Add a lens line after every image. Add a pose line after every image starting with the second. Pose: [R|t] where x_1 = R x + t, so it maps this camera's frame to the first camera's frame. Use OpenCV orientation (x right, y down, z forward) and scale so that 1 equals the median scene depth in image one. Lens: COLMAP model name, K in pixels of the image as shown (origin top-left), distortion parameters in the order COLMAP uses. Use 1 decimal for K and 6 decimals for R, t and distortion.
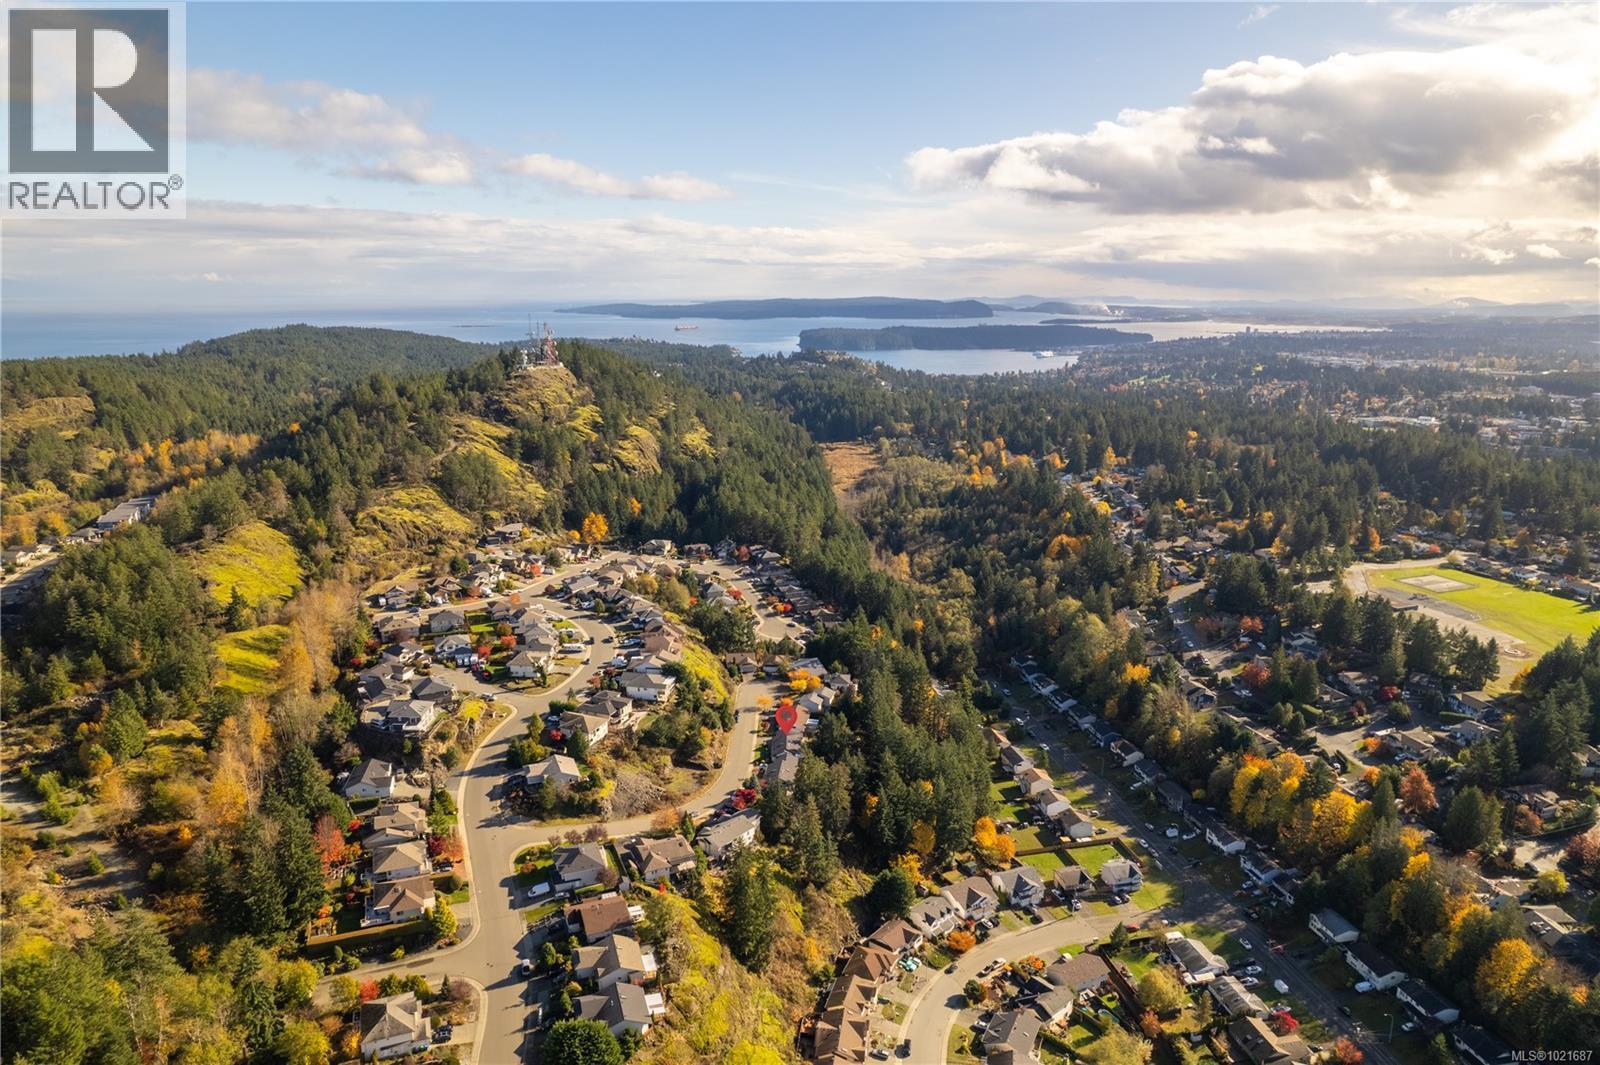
lens RADIAL K [[1095.0, 0, 798.2], [0, 1095.0, 492.6], [0, 0, 1]] dist [-0.035935, 0.031771]
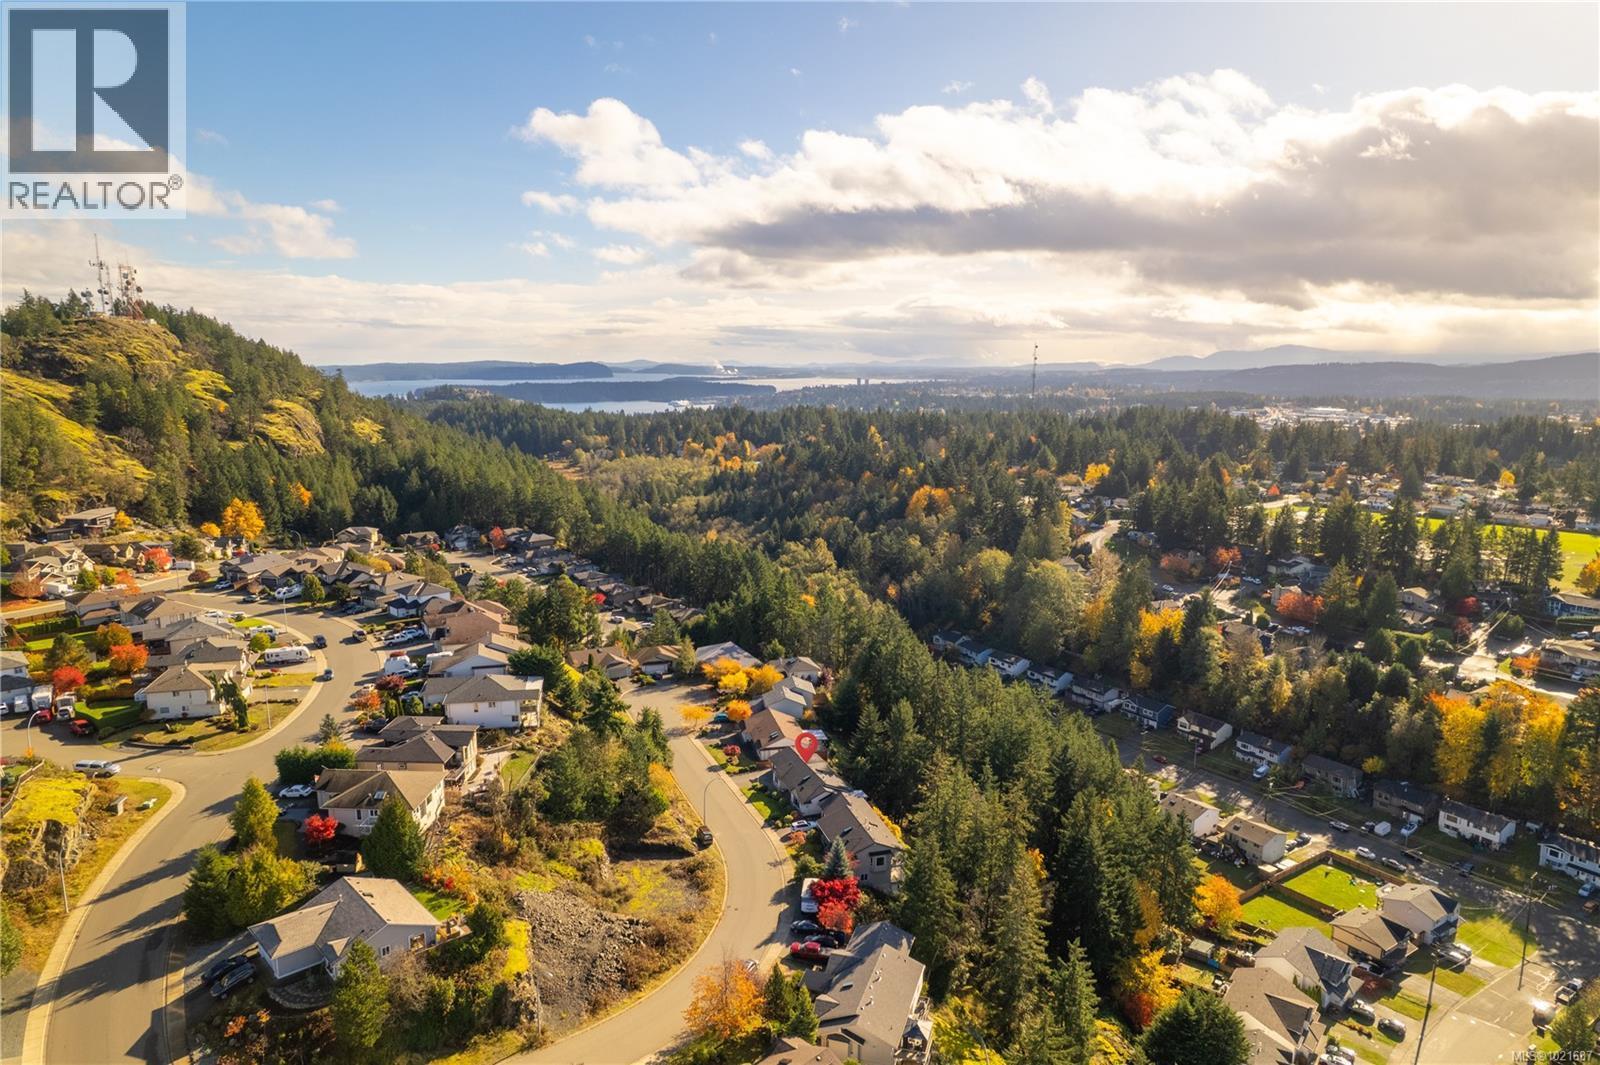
lens RADIAL K [[1055.9, 0, 804.2], [0, 1055.9, 522.7], [0, 0, 1]] dist [-0.063663, 0.069619]
pose [[0.930220, -0.058718, 0.362275, -0.181147], [0.074112, 0.996836, -0.028729, 0.131692], [-0.359442, 0.053573, 0.931628, 0.564149]]
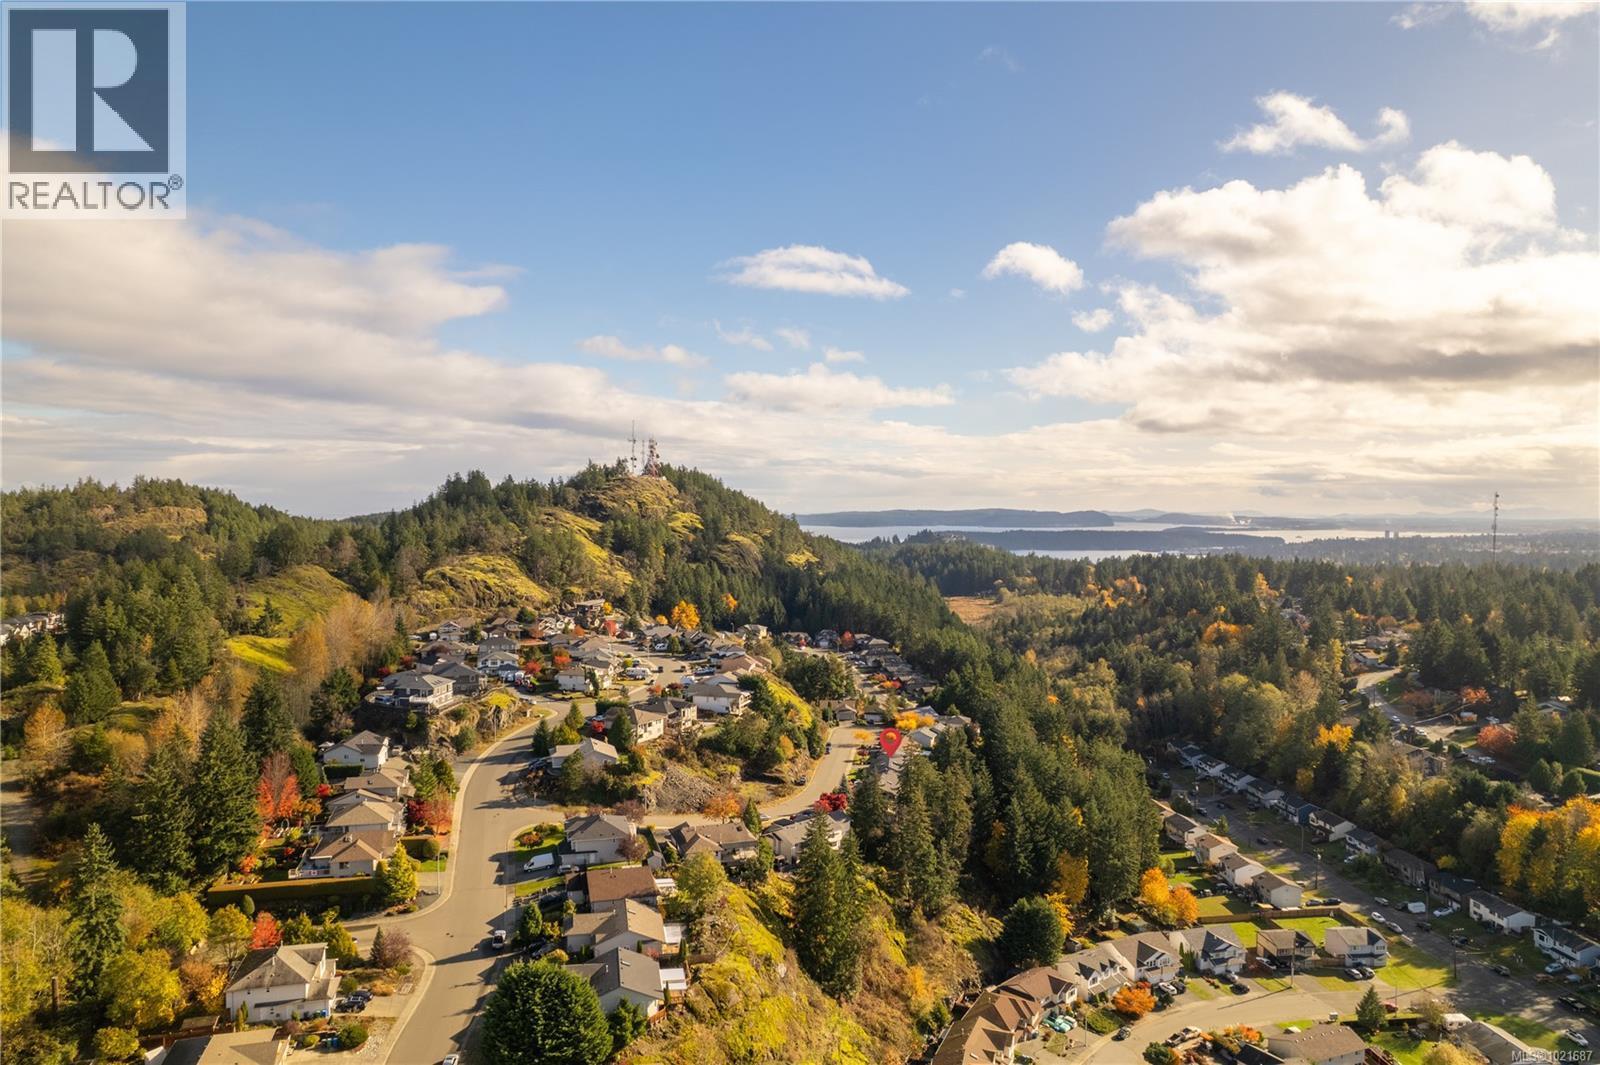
lens RADIAL K [[1080.6, 0, 795.0], [0, 1080.6, 503.8], [0, 0, 1]] dist [-0.063159, 0.070993]
pose [[0.993718, 0.001236, -0.111909, 0.008580], [-0.023523, 0.979907, -0.198062, 0.203911], [0.109415, 0.199450, 0.973780, 0.209175]]
